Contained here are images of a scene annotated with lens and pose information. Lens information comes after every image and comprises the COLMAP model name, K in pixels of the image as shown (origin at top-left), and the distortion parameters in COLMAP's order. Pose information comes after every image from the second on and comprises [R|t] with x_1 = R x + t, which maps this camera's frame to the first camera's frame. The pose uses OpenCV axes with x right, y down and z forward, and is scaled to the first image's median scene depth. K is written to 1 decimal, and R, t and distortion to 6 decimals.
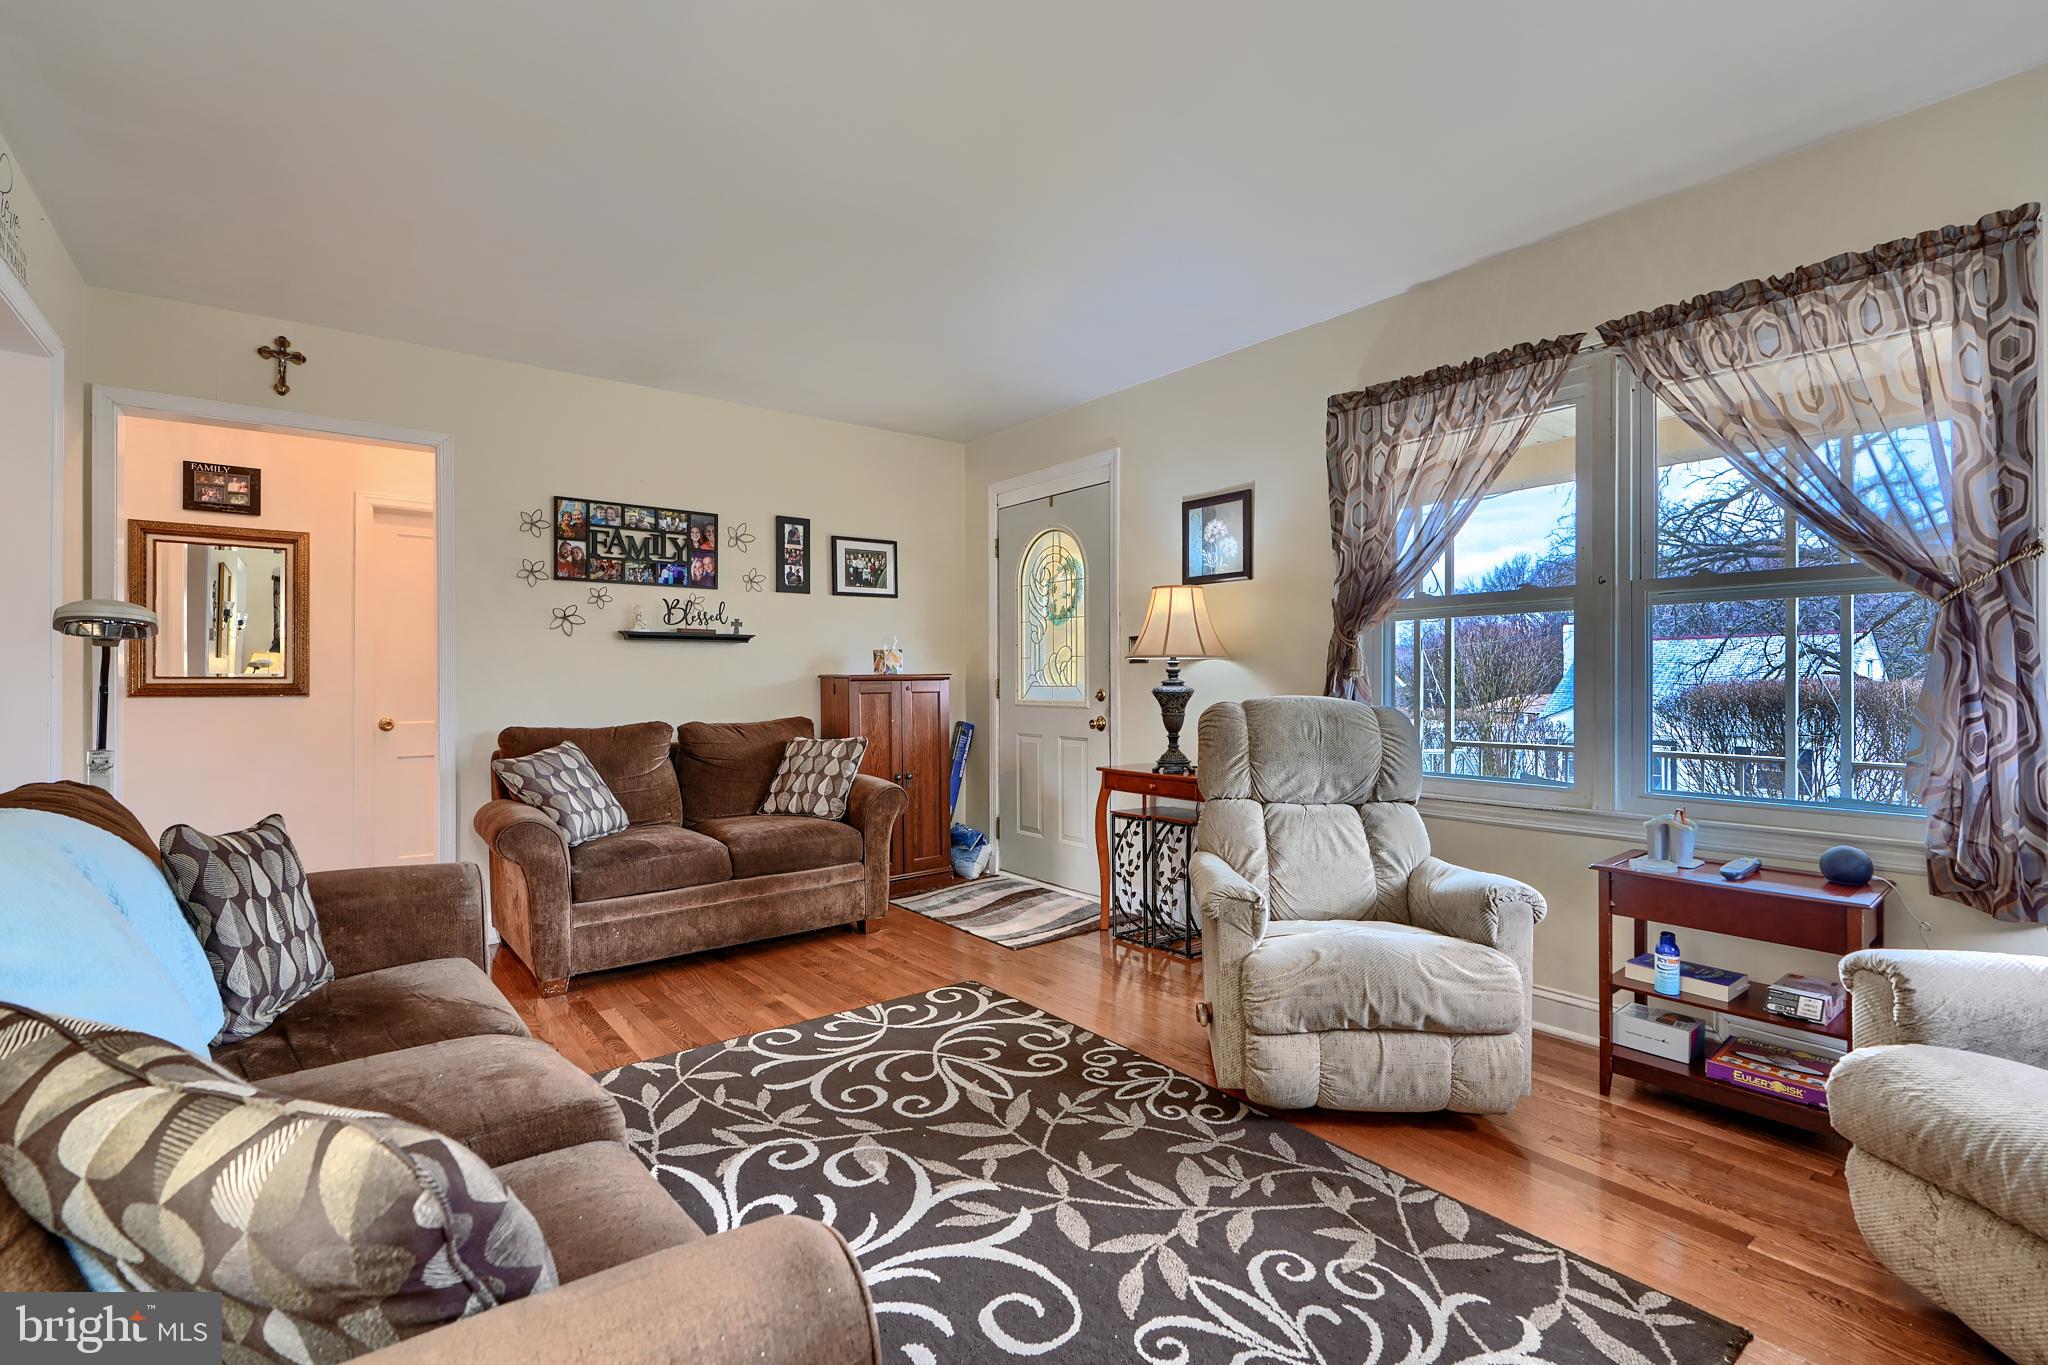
lens RADIAL K [[930.3, 0, 1030.3], [0, 930.3, 681.9], [0, 0, 1]] dist [0.004726, 0.000957]
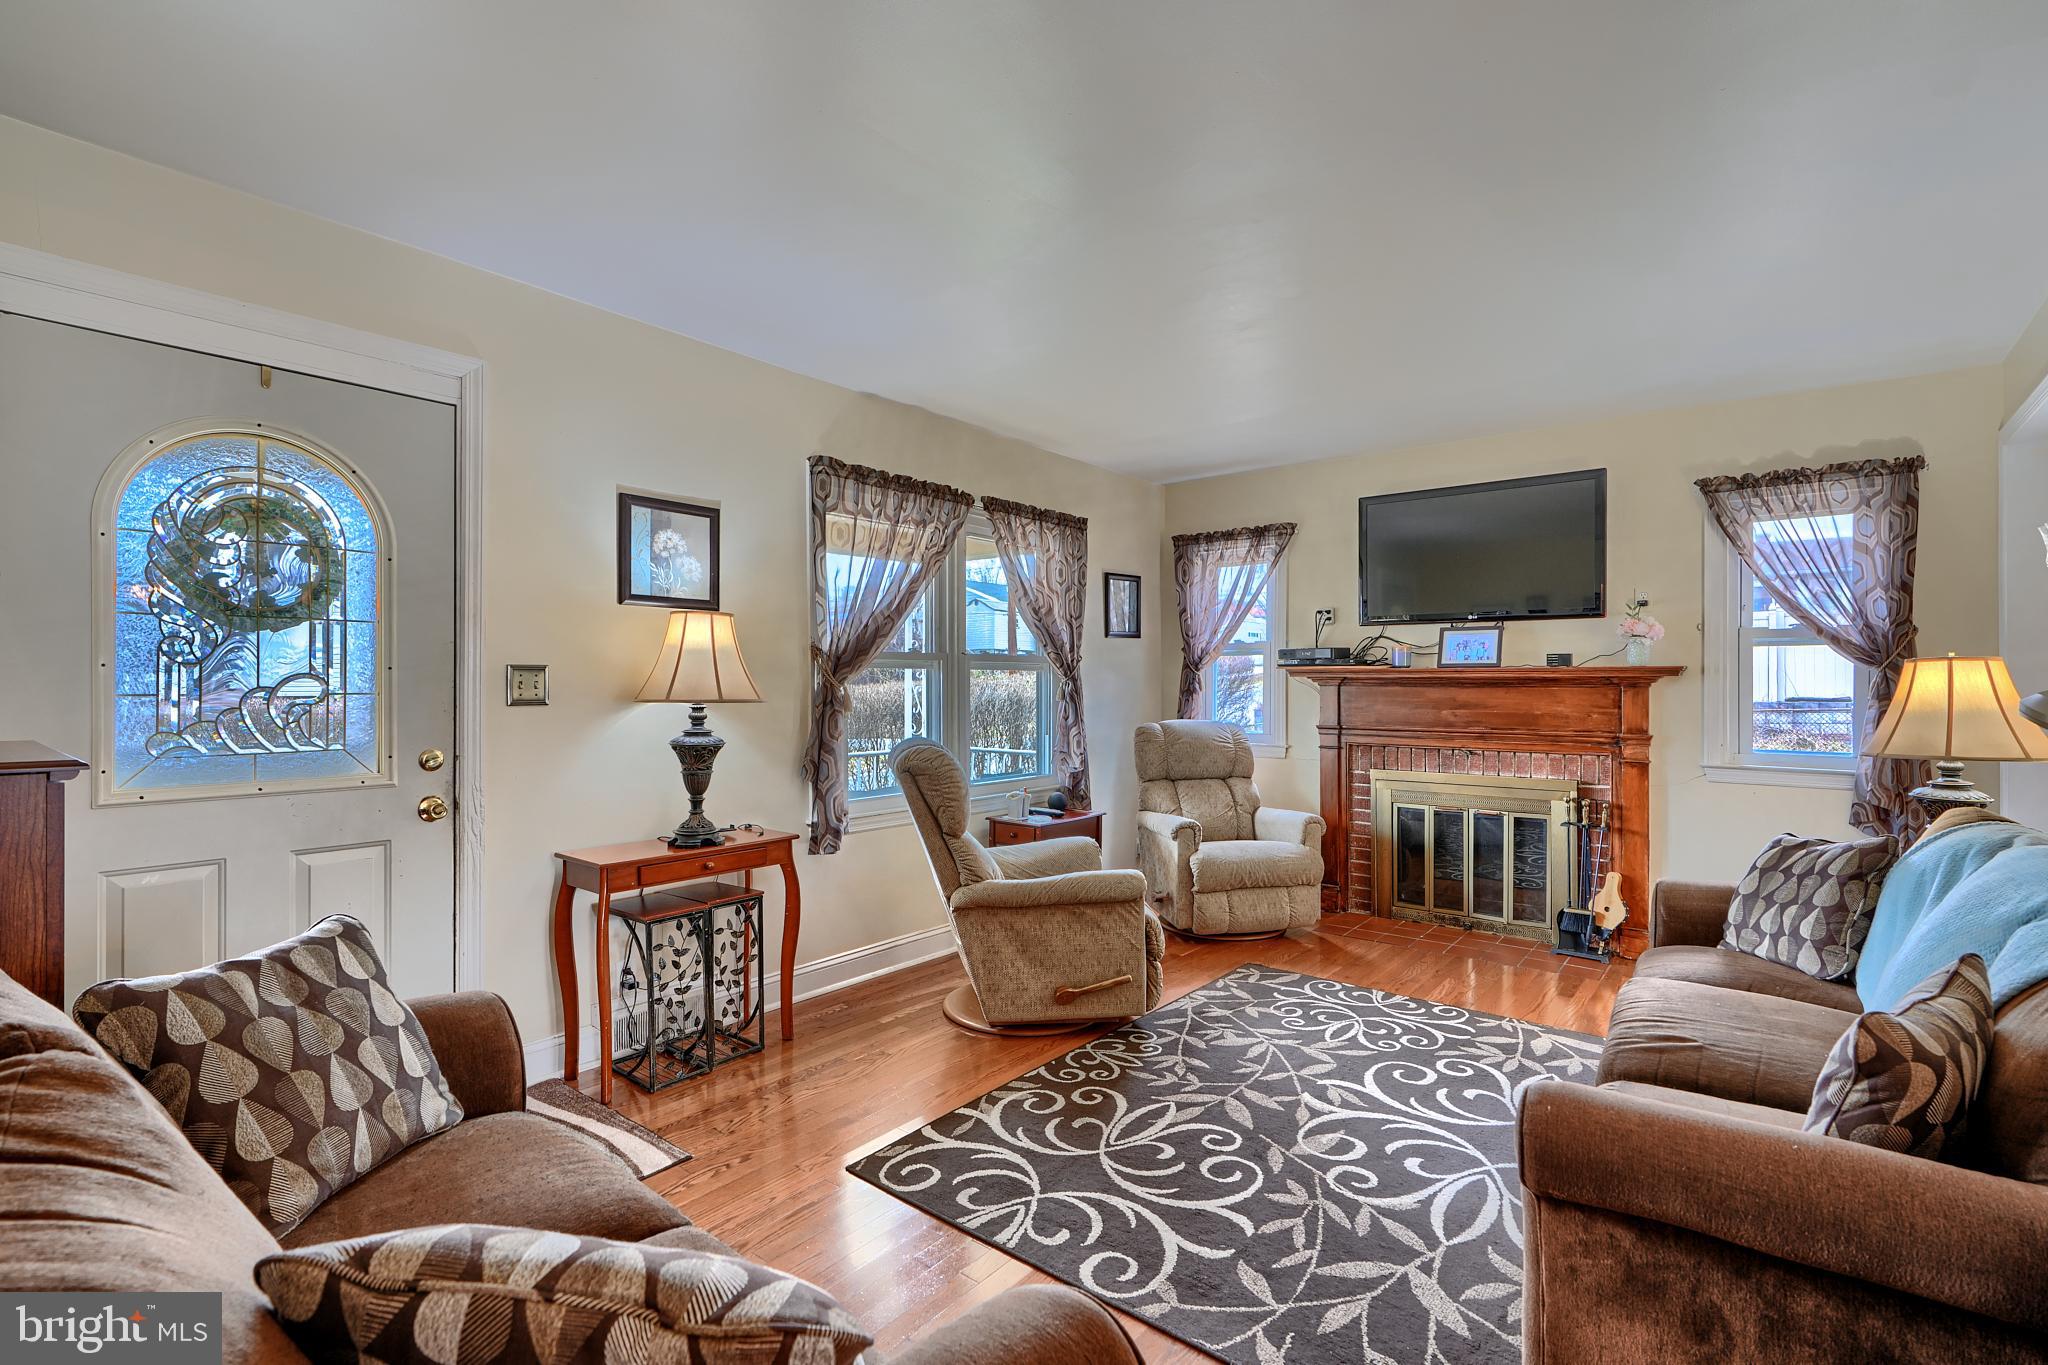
lens RADIAL K [[930.3, 0, 1030.3], [0, 930.3, 681.9], [0, 0, 1]] dist [0.004726, 0.000957]
pose [[-0.224369, -0.000229, 0.974504, -1.160537], [-0.004852, 0.999988, -0.000882, -0.072205], [-0.974492, -0.004927, -0.224367, 1.513062]]
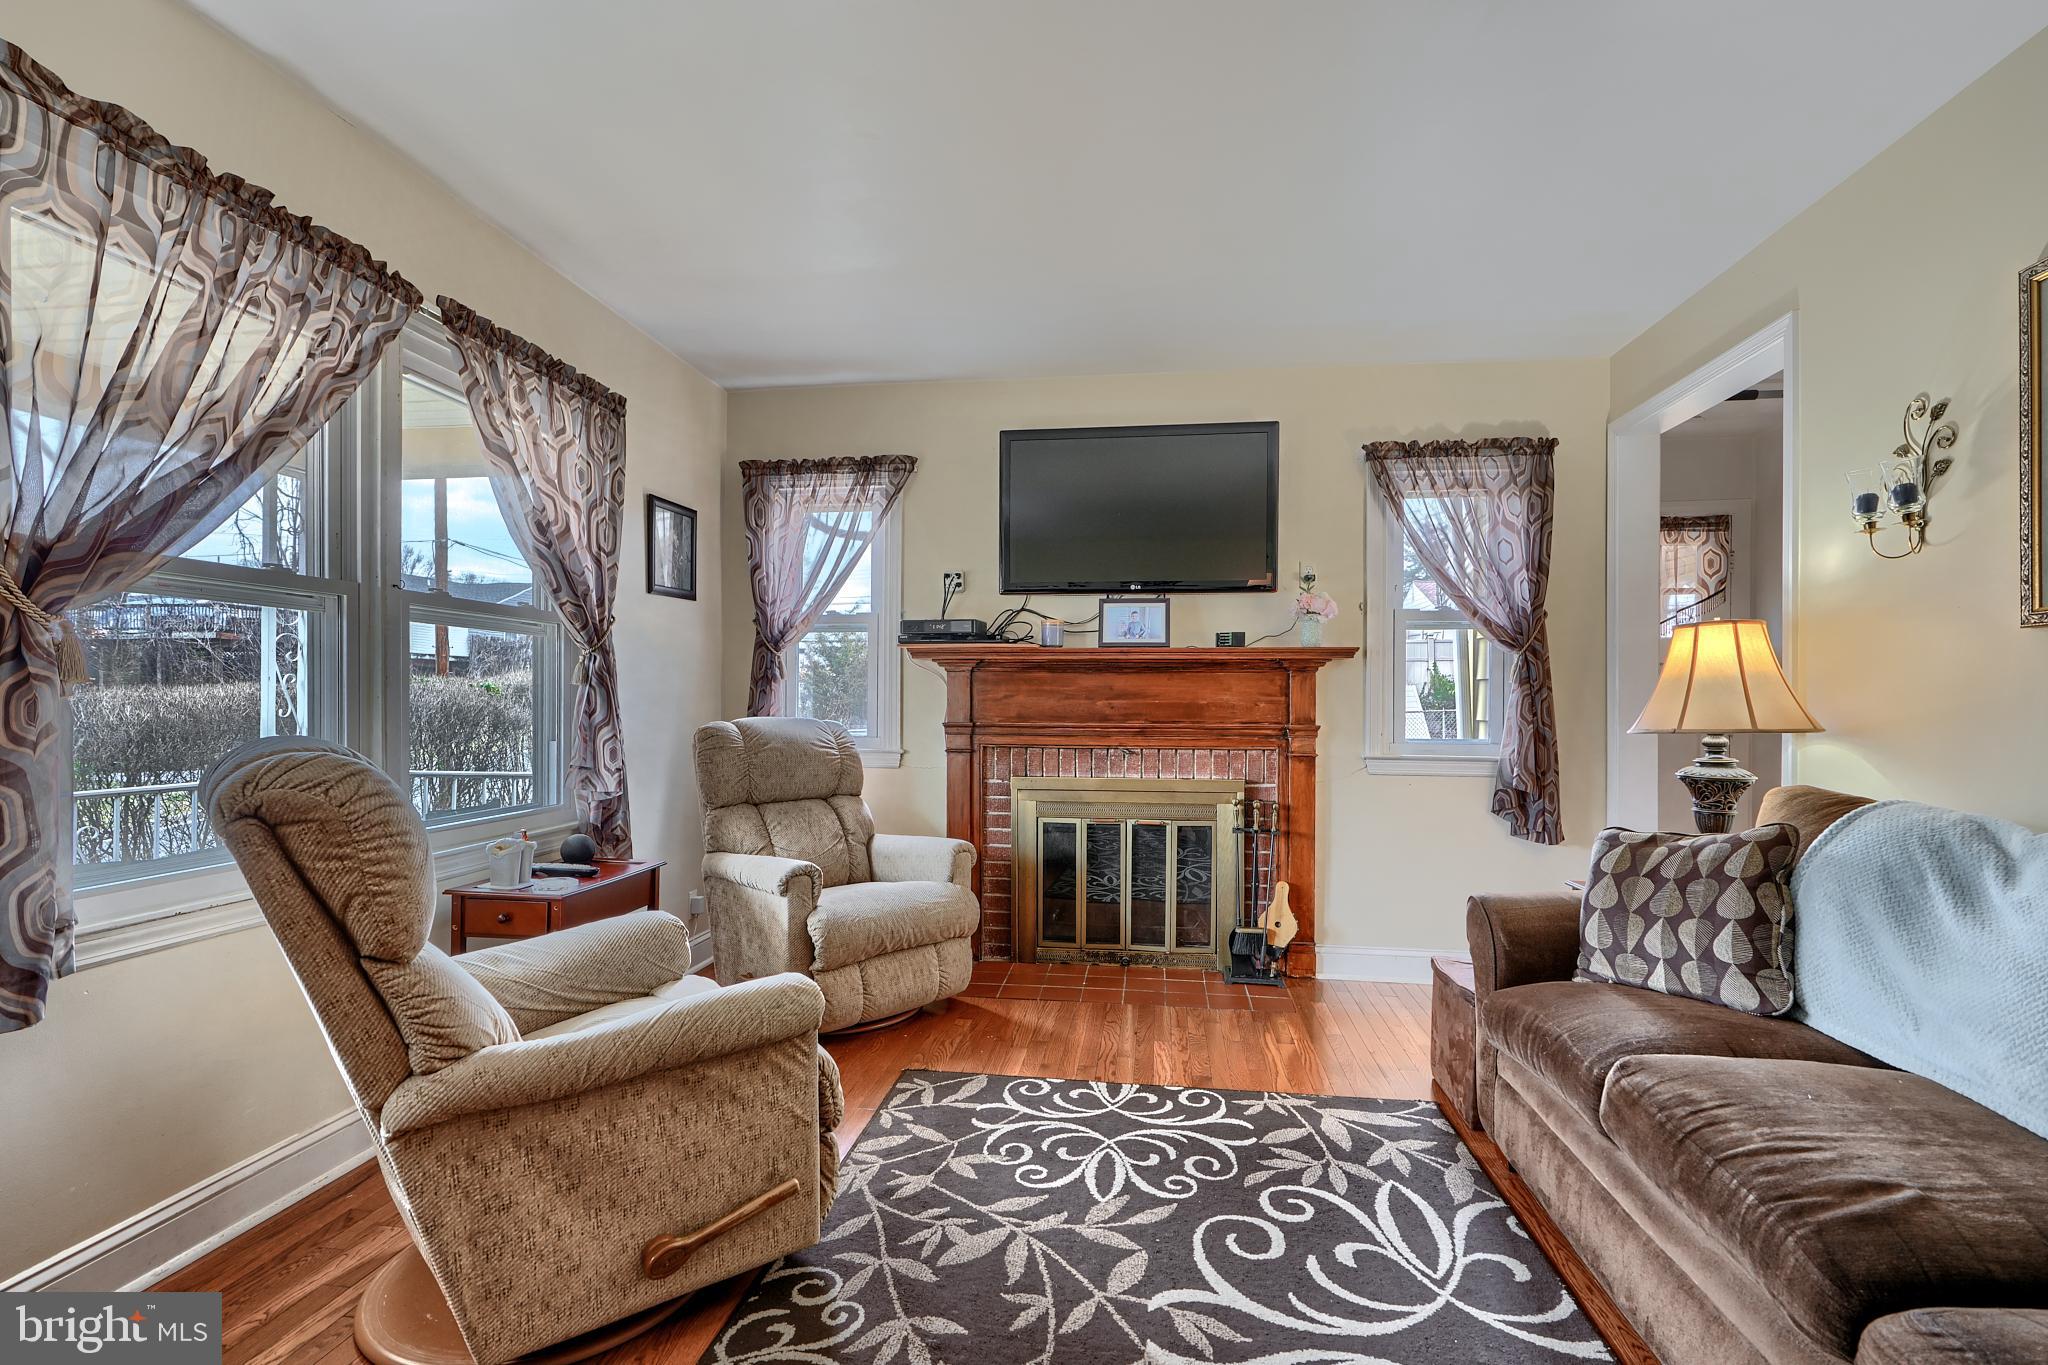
lens RADIAL K [[939.4, 0, 1023.7], [0, 939.4, 701.9], [0, 0, 1]] dist [0.002904, 0.000057]
pose [[-0.695836, -0.003979, 0.718190, -0.473329], [-0.008090, 0.999965, -0.002298, -0.007791], [-0.718155, -0.007409, -0.695844, 1.438765]]
